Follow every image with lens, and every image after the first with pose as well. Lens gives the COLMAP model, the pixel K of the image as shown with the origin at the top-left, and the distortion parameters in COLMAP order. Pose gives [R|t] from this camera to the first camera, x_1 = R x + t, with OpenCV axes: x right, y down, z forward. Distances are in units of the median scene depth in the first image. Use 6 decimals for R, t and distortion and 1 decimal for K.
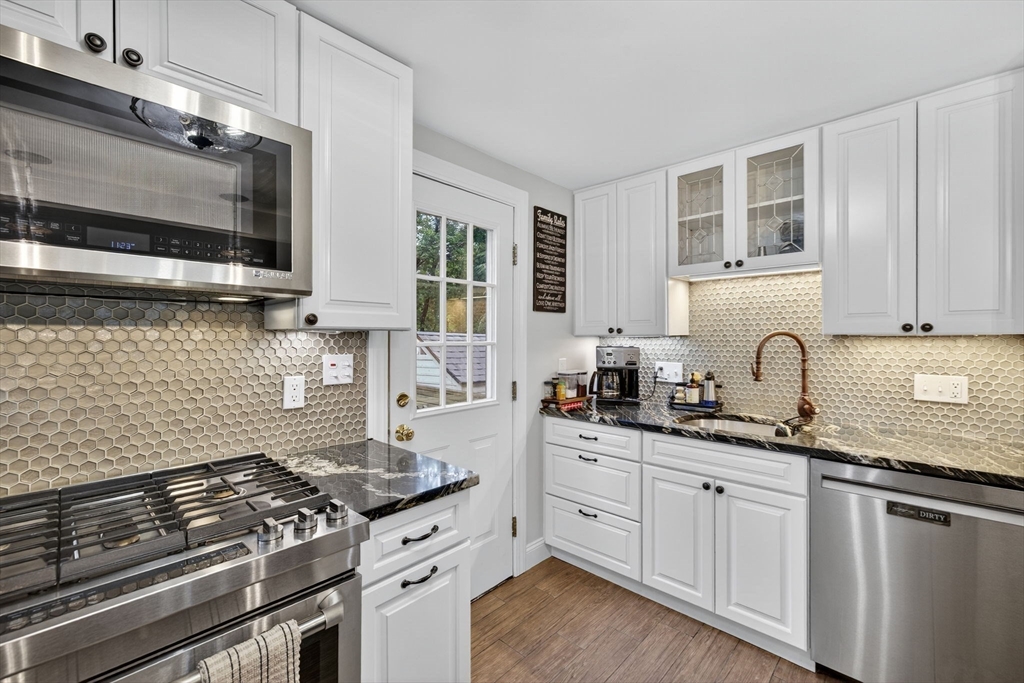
lens RADIAL K [[428.9, 0, 512.7], [0, 428.9, 337.3], [0, 0, 1]] dist [0.003123, -0.001071]
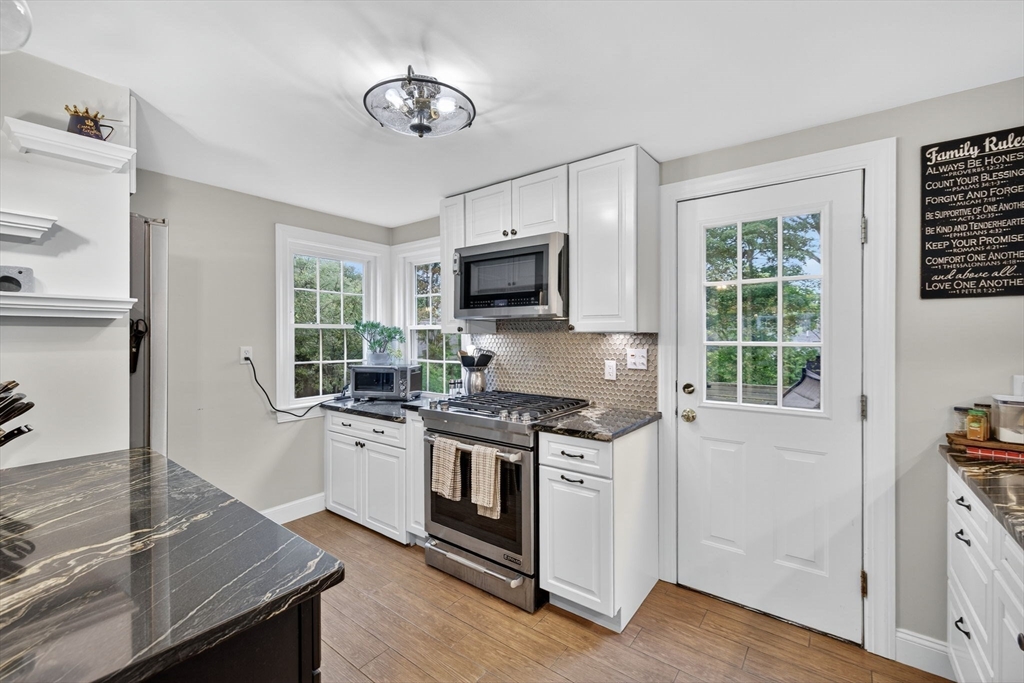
lens RADIAL K [[428.9, 0, 512.7], [0, 428.9, 339.0], [0, 0, 1]] dist [0.003123, -0.001071]
pose [[0.099513, 0.006018, -0.995018, 0.815848], [-0.002059, 0.999981, 0.005843, -0.001122], [0.995034, 0.001468, 0.099524, 0.342665]]
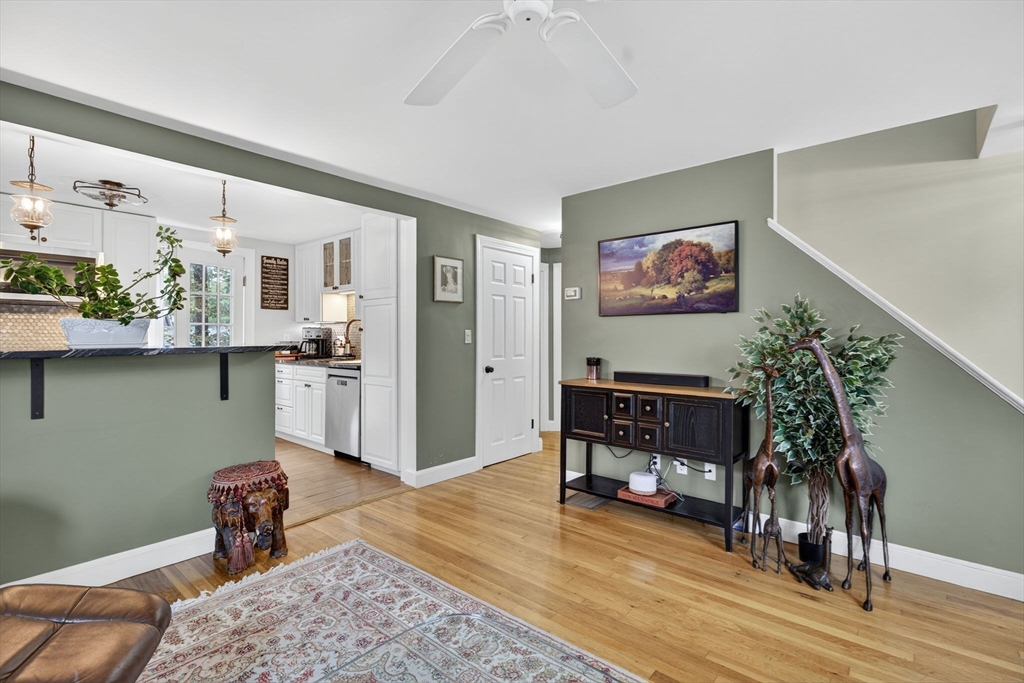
lens RADIAL K [[465.9, 0, 514.9], [0, 465.9, 331.5], [0, 0, 1]] dist [-0.004609, -0.000710]
pose [[0.998626, 0.000982, 0.052389, 1.333562], [-0.000515, 0.999960, -0.008916, 0.073505], [-0.052396, 0.008877, 0.998587, -1.437343]]
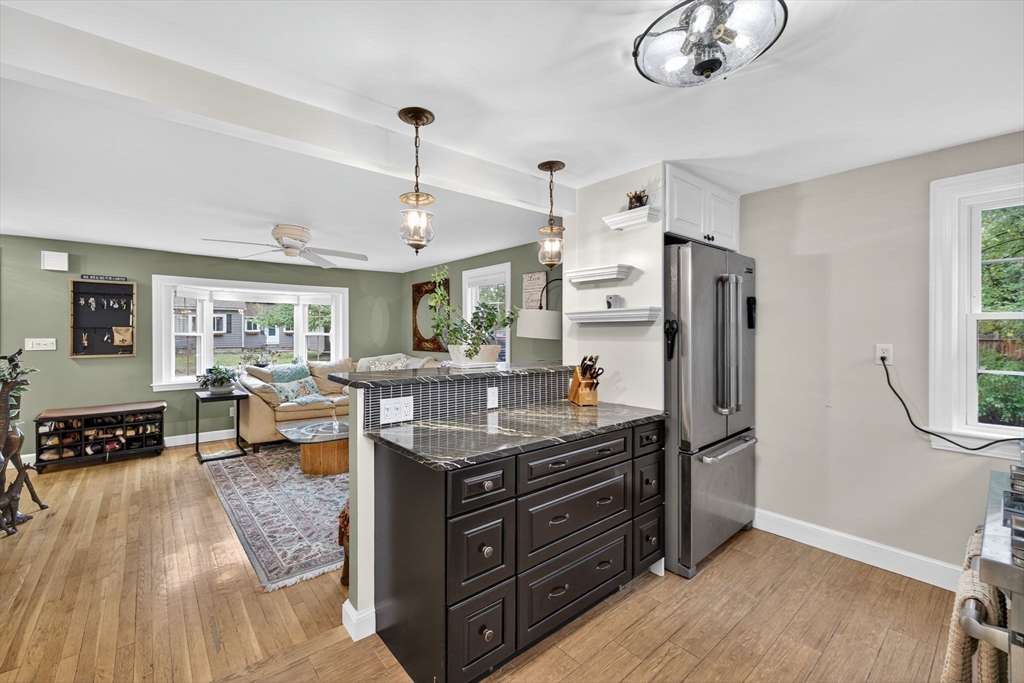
lens RADIAL K [[428.9, 0, 514.1], [0, 428.9, 335.5], [0, 0, 1]] dist [0.003123, -0.001071]
pose [[-0.993886, 0.001532, 0.110396, 0.216334], [0.002576, 0.999953, 0.009322, -0.003497], [-0.110377, 0.009550, -0.993844, 0.900614]]
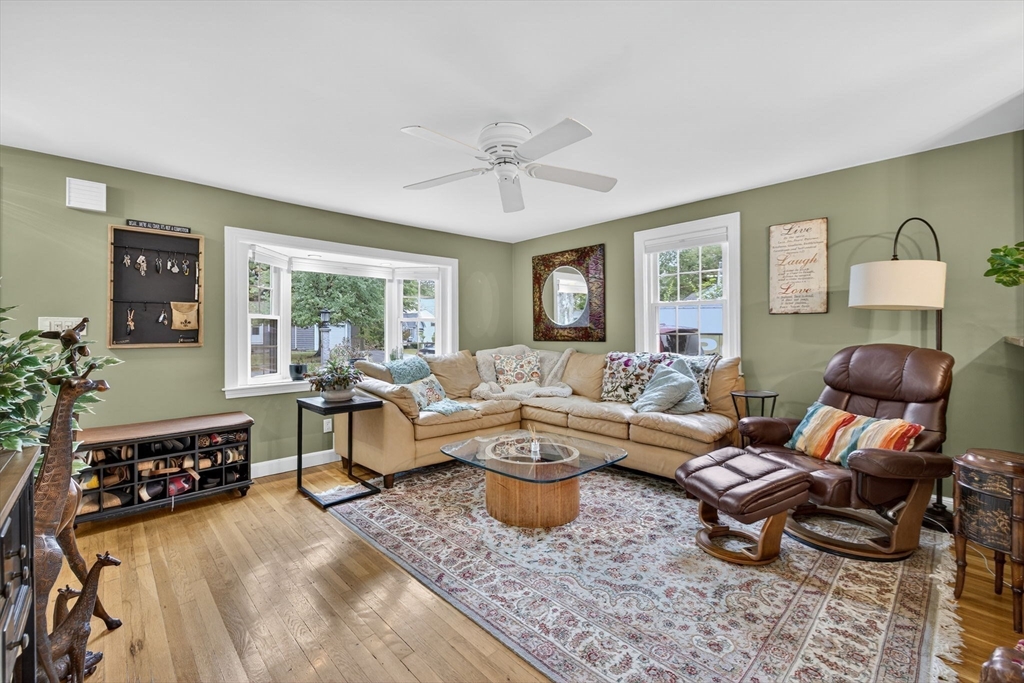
lens RADIAL K [[428.9, 0, 511.5], [0, 428.9, 330.4], [0, 0, 1]] dist [0.003123, -0.001071]
pose [[-0.998442, 0.007627, 0.055278, 1.305778], [0.007468, 0.999967, -0.003085, 0.081072], [-0.055299, -0.002667, -0.998466, 0.305792]]
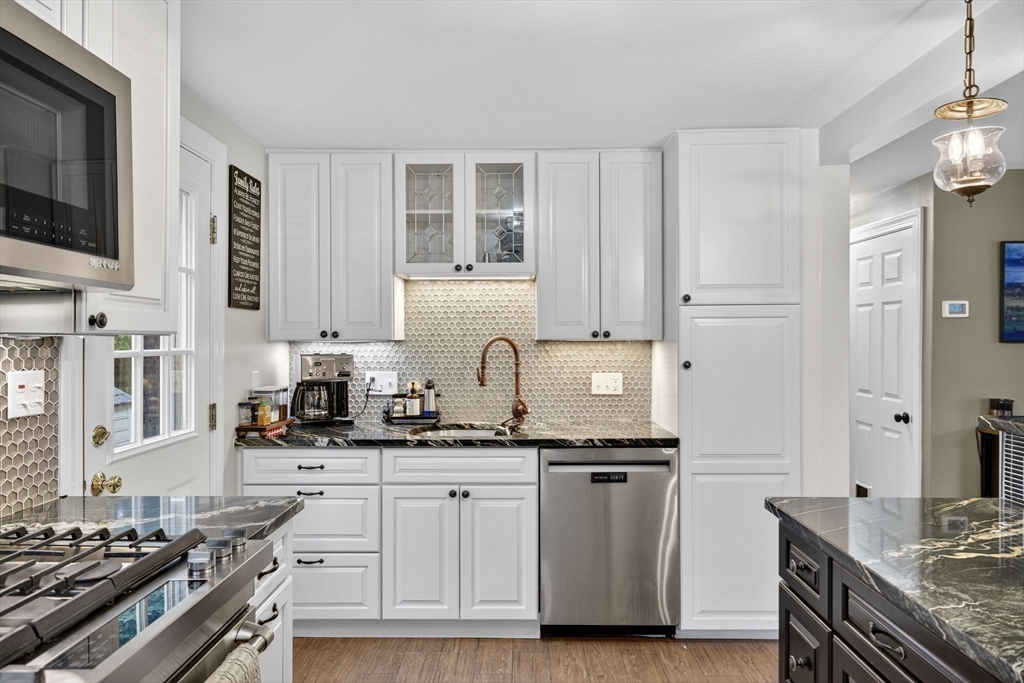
lens RADIAL K [[659.3, 0, 511.9], [0, 659.3, 343.1], [0, 0, 1]] dist [-0.009181, 0.010508]
pose [[0.739561, -0.003312, 0.673081, -0.428197], [0.001738, 0.999994, 0.003011, -0.003067], [-0.673087, -0.001058, 0.739563, -0.192493]]
